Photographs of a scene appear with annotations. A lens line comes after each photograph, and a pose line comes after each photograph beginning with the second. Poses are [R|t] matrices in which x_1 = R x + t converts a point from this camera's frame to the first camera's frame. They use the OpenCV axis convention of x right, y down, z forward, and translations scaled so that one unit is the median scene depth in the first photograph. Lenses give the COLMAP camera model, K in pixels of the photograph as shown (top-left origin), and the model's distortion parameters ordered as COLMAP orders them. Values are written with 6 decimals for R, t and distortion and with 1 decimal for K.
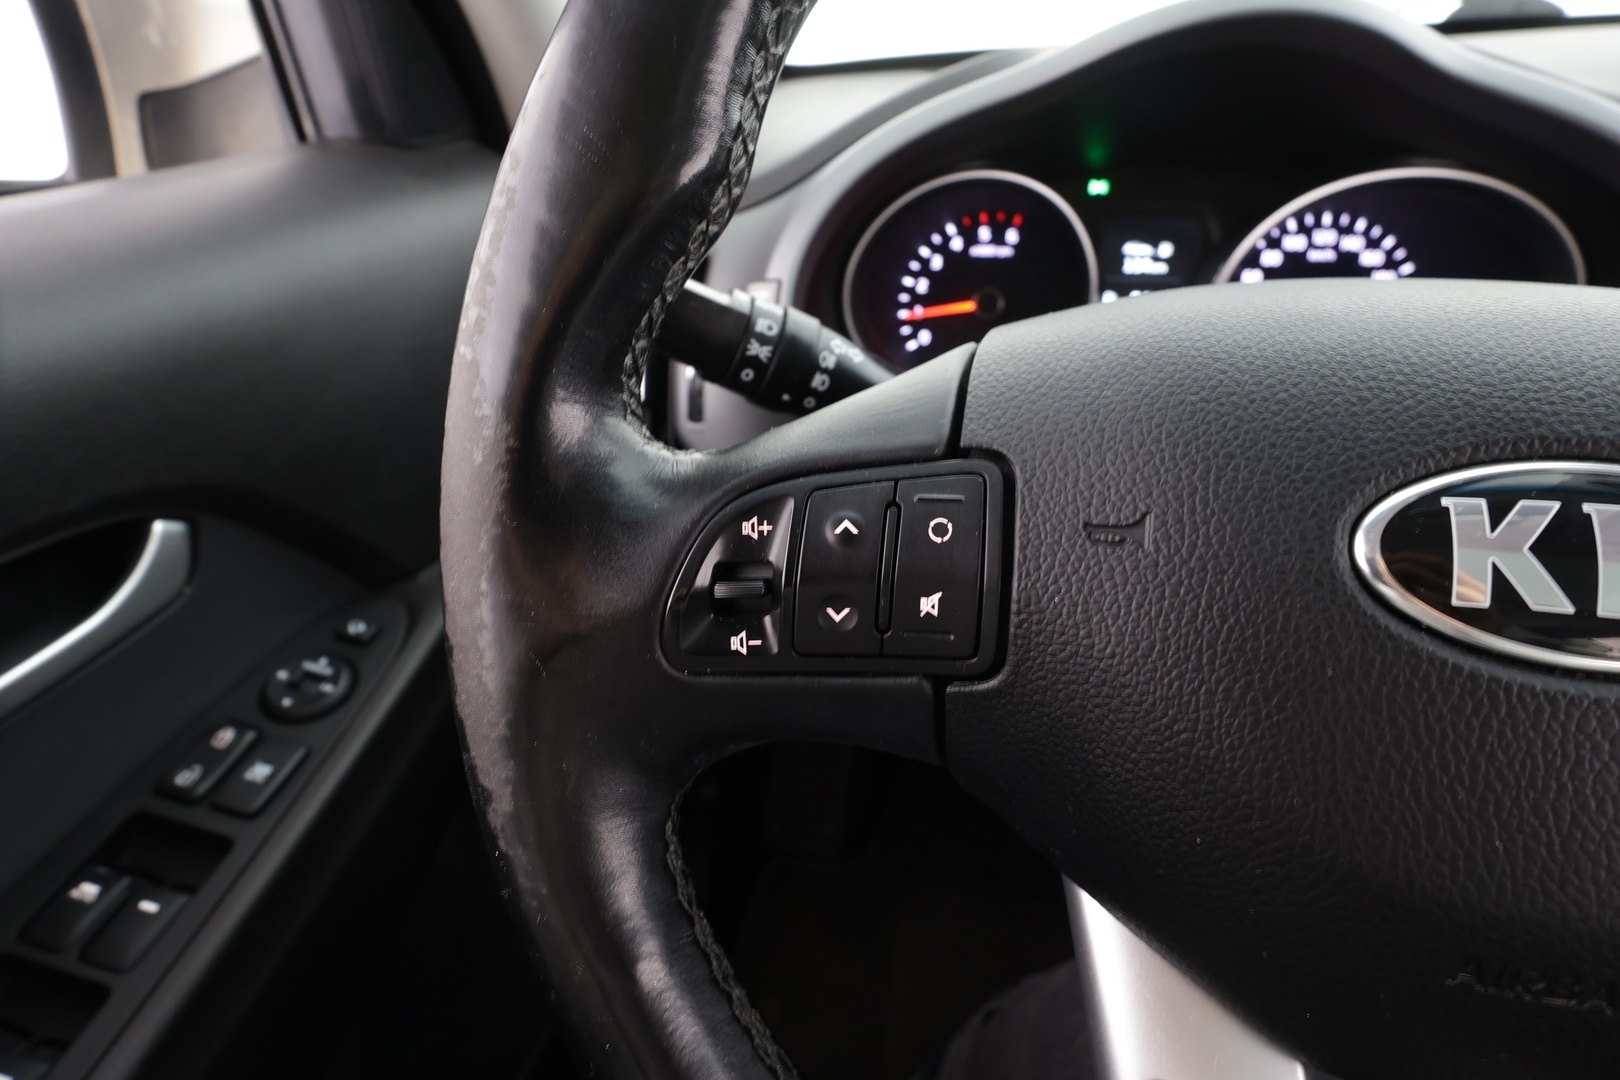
lens RADIAL K [[745.7, 0, 810.0], [0, 745.7, 540.0], [0, 0, 1]] dist [-0.009691, -0.000183]
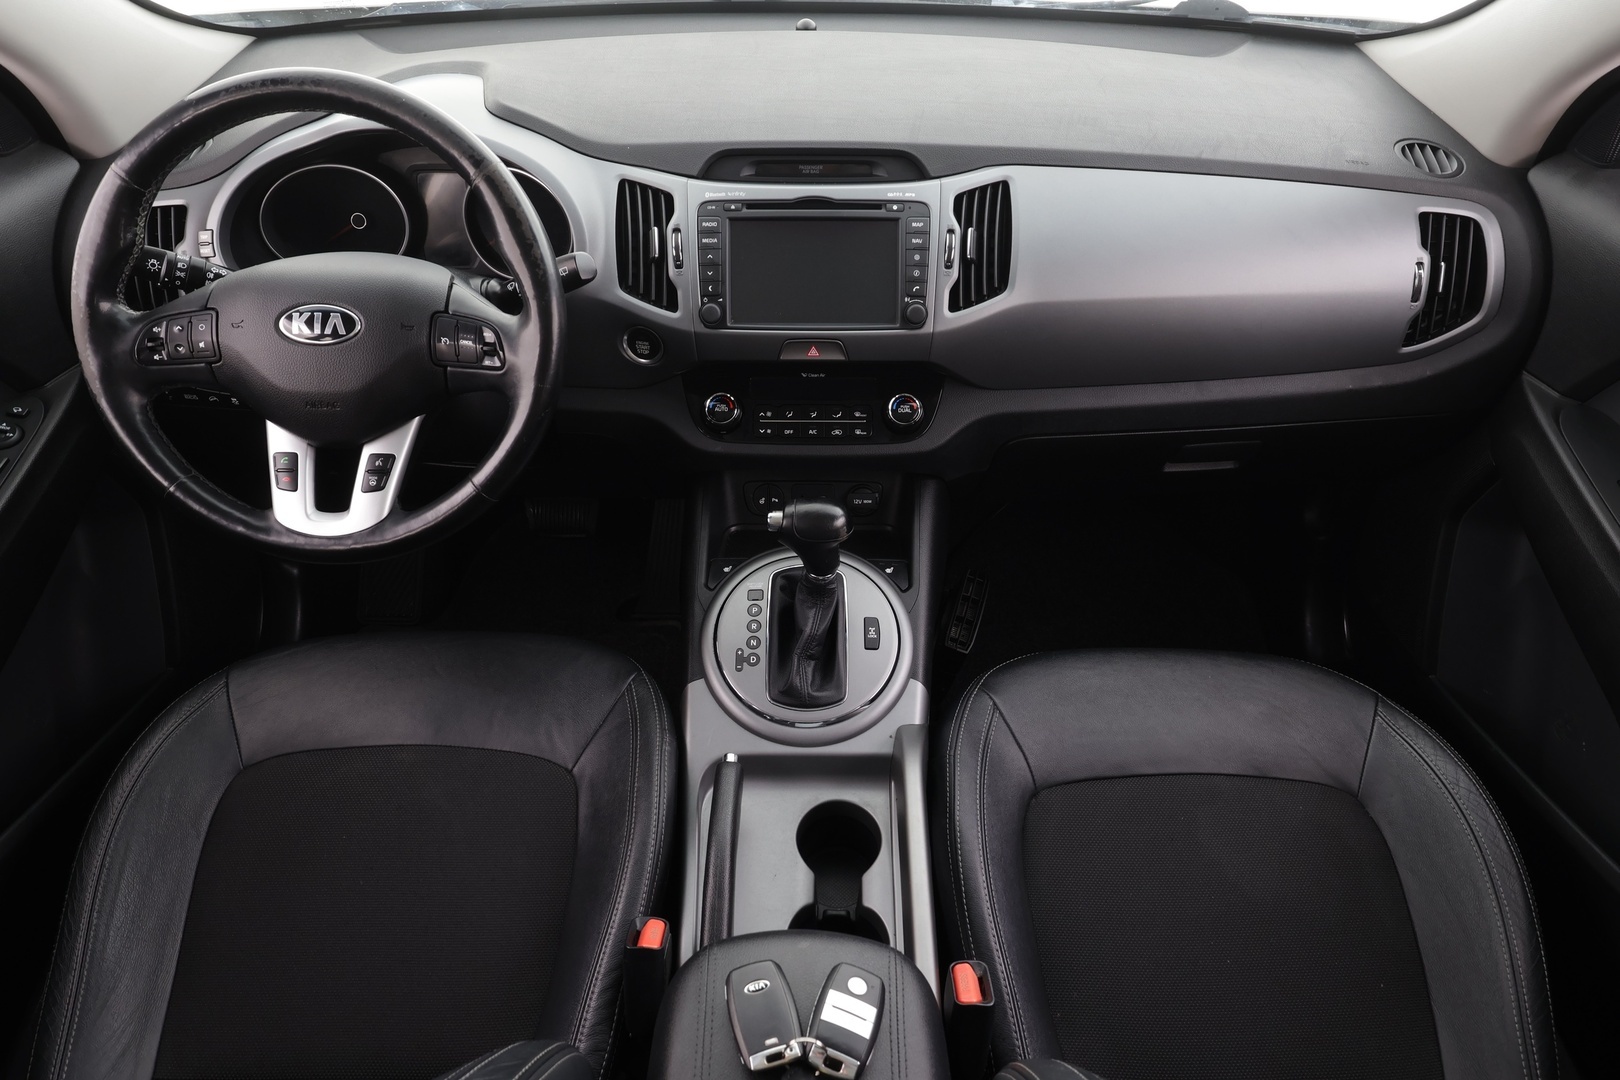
lens RADIAL K [[1059.7, 0, 810.0], [0, 1059.7, 540.0], [0, 0, 1]] dist [0.002295, -0.002345]
pose [[0.976896, -0.096196, 0.190842, 2.074862], [0.073907, 0.989938, 0.120665, 0.648788], [-0.200529, -0.103773, 0.974176, -5.201541]]
